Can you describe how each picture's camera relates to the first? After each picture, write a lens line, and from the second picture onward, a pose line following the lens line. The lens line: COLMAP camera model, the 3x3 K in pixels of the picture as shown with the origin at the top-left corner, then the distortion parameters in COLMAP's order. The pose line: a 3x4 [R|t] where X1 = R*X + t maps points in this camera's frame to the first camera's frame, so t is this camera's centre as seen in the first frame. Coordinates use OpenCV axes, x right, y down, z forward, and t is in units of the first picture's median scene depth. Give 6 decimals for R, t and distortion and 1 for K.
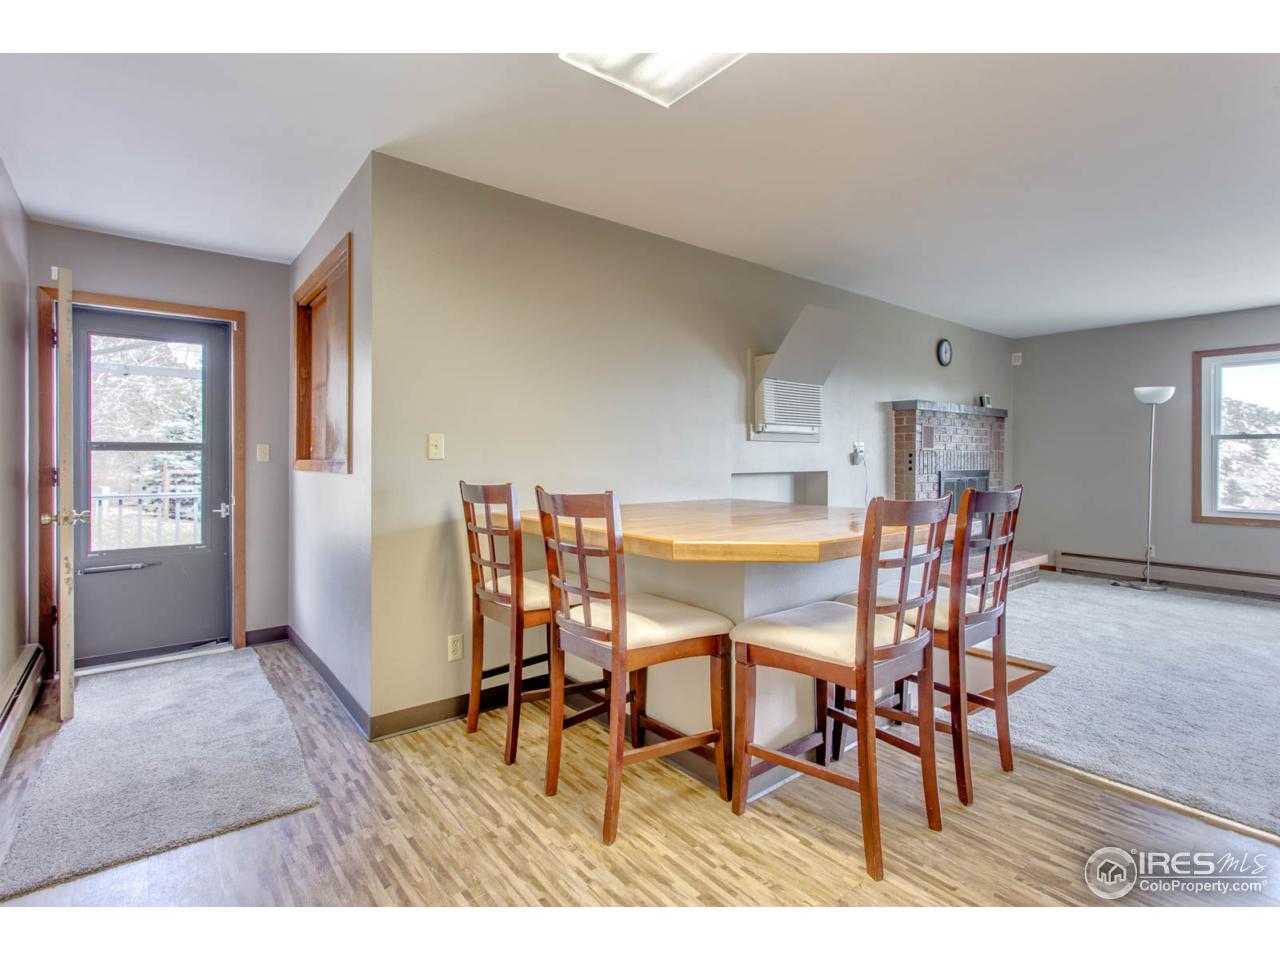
lens RADIAL K [[622.8, 0, 637.0], [0, 622.8, 455.9], [0, 0, 1]] dist [0.002244, 0.000690]
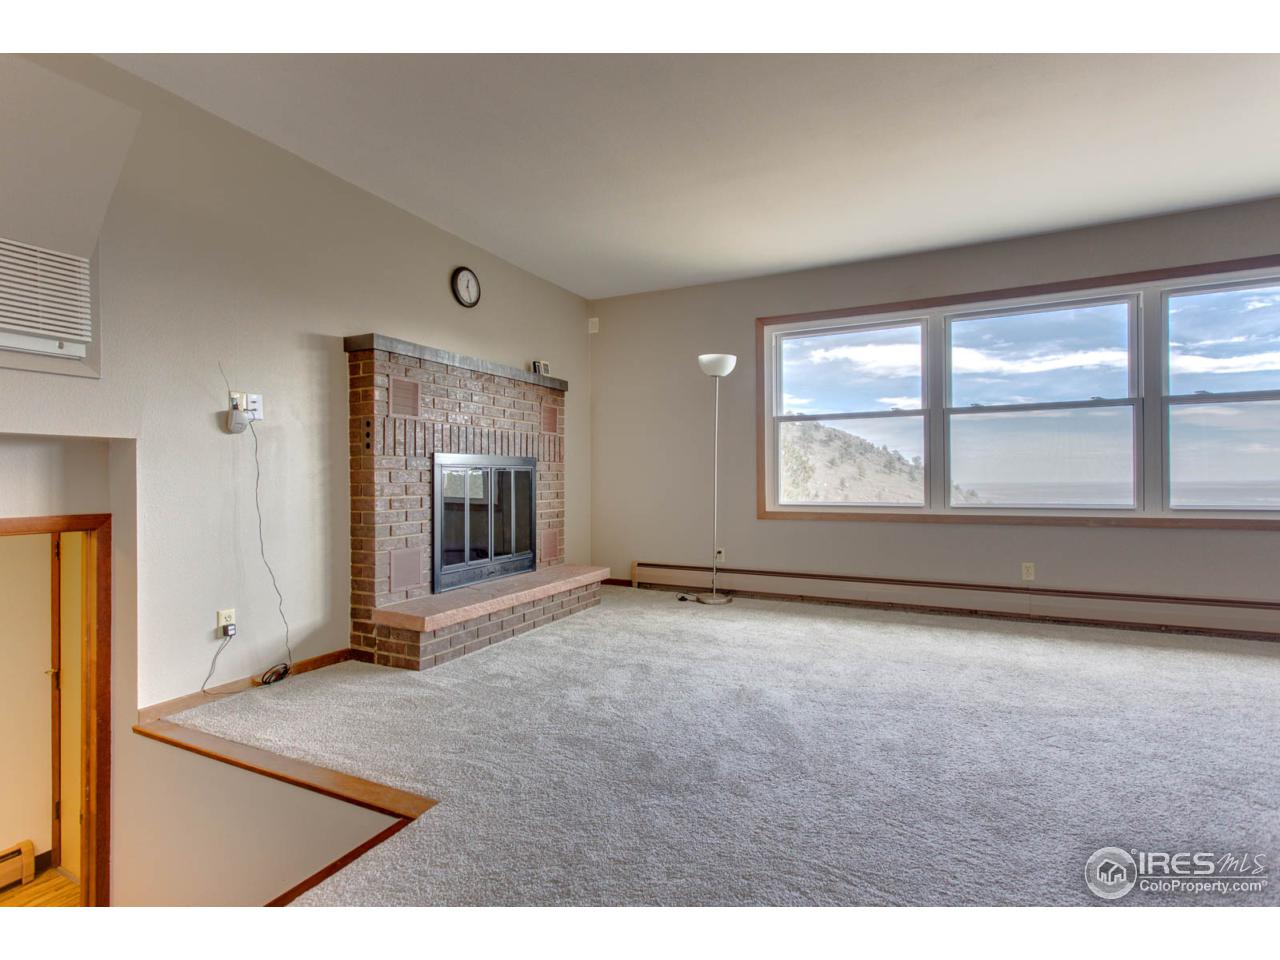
lens RADIAL K [[619.7, 0, 640.0], [0, 619.7, 480.0], [0, 0, 1]] dist [-0.000509, 0.006051]
pose [[0.904875, -0.006485, 0.425628, 0.390736], [0.005182, 0.999978, 0.004219, 0.049267], [-0.425645, -0.001612, 0.904889, 0.306693]]
